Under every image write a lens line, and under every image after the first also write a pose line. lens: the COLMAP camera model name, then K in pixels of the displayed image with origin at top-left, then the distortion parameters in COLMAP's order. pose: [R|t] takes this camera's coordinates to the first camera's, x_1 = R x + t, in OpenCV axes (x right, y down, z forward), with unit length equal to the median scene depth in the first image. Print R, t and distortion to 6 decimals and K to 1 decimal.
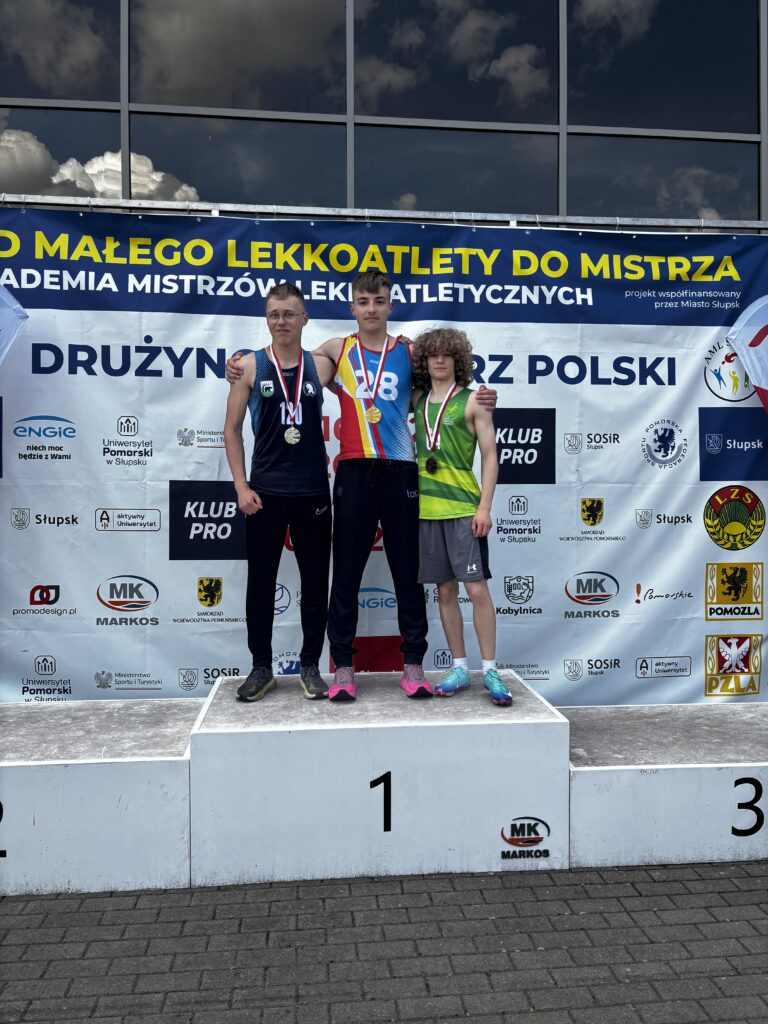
lens RADIAL K [[769.7, 0, 379.6], [0, 769.7, 515.6], [0, 0, 1]] dist [-0.020981, 0.046532]
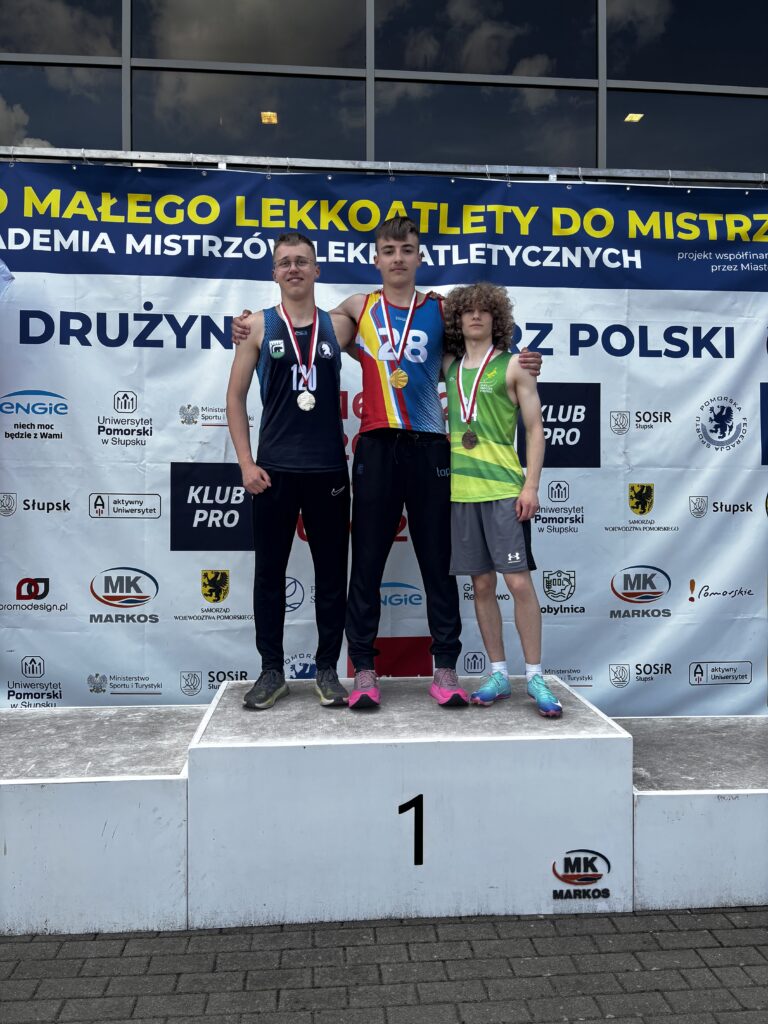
lens RADIAL K [[770.8, 0, 374.2], [0, 770.8, 512.4], [0, 0, 1]] dist [-0.007373, 0.009600]
pose [[0.999755, 0.001933, -0.022031, -0.014839], [-0.002091, 0.999972, -0.007140, 0.018804], [0.022017, 0.007184, 0.999732, 0.101649]]
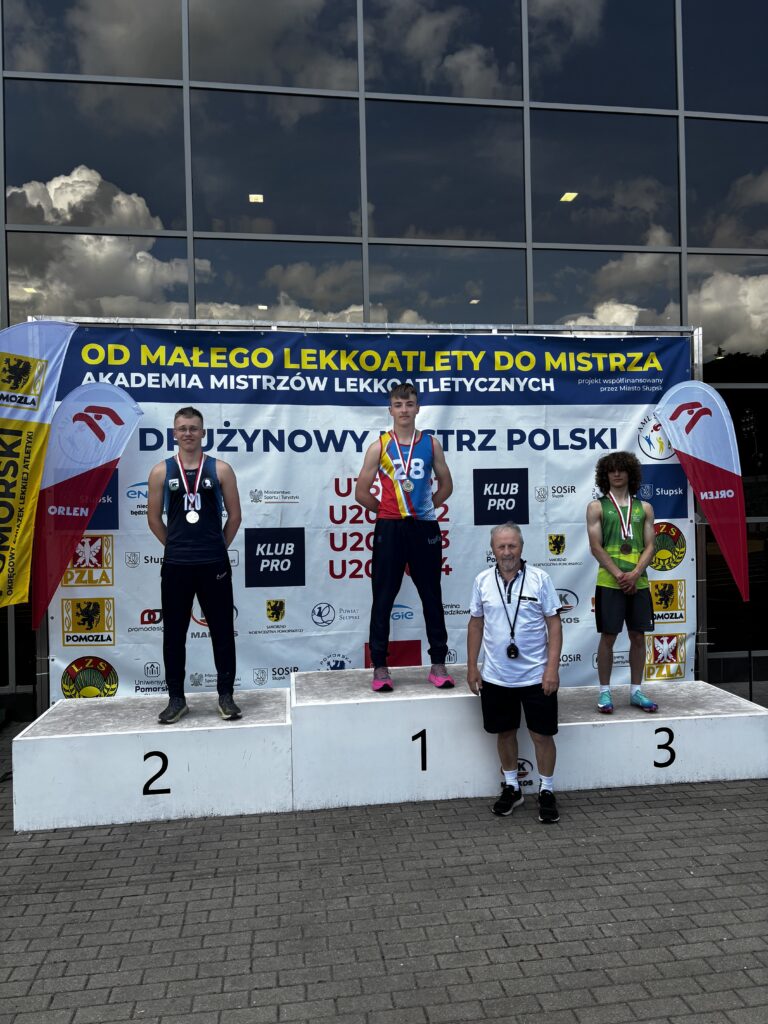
lens RADIAL K [[757.1, 0, 385.0], [0, 757.1, 521.6], [0, 0, 1]] dist [0.062123, -0.093185]
pose [[0.998956, -0.019012, 0.041546, -0.082203], [0.019535, 0.999734, -0.012226, -0.036156], [-0.041302, 0.013025, 0.999062, -0.331722]]
